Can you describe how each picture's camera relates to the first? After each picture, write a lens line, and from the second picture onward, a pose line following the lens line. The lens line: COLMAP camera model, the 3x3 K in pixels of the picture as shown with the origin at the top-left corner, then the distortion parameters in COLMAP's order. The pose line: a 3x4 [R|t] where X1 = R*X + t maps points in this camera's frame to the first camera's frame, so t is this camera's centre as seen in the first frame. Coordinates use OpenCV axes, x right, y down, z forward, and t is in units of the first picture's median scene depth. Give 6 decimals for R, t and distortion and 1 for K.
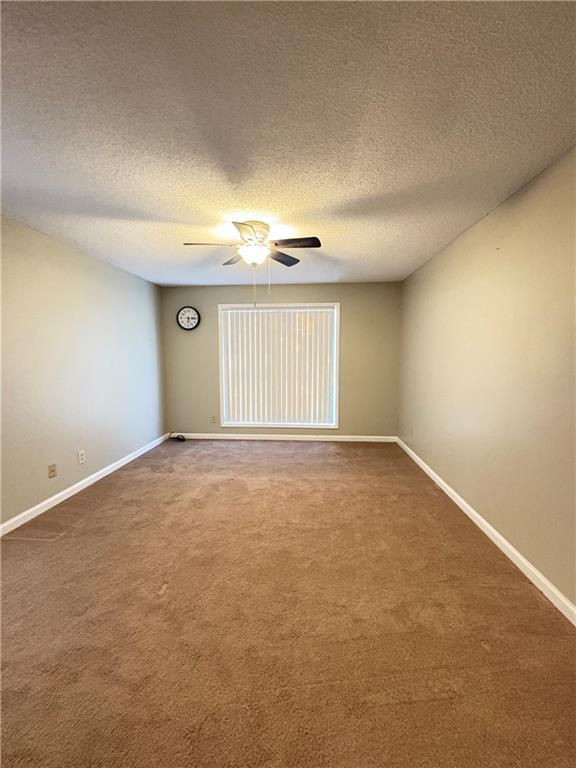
lens RADIAL K [[307.8, 0, 287.8], [0, 307.8, 386.4], [0, 0, 1]] dist [-0.001185, -0.000191]
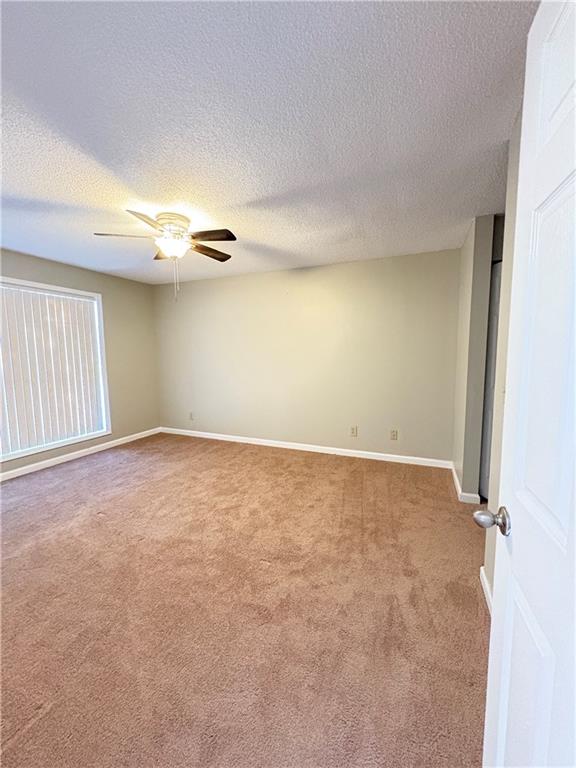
lens RADIAL K [[307.8, 0, 289.7], [0, 307.8, 384.3], [0, 0, 1]] dist [-0.001185, -0.000191]
pose [[0.310361, -0.091983, 0.946158, -0.537570], [0.101213, 0.992847, 0.063322, -0.011627], [-0.945215, 0.076111, 0.317451, 0.211130]]
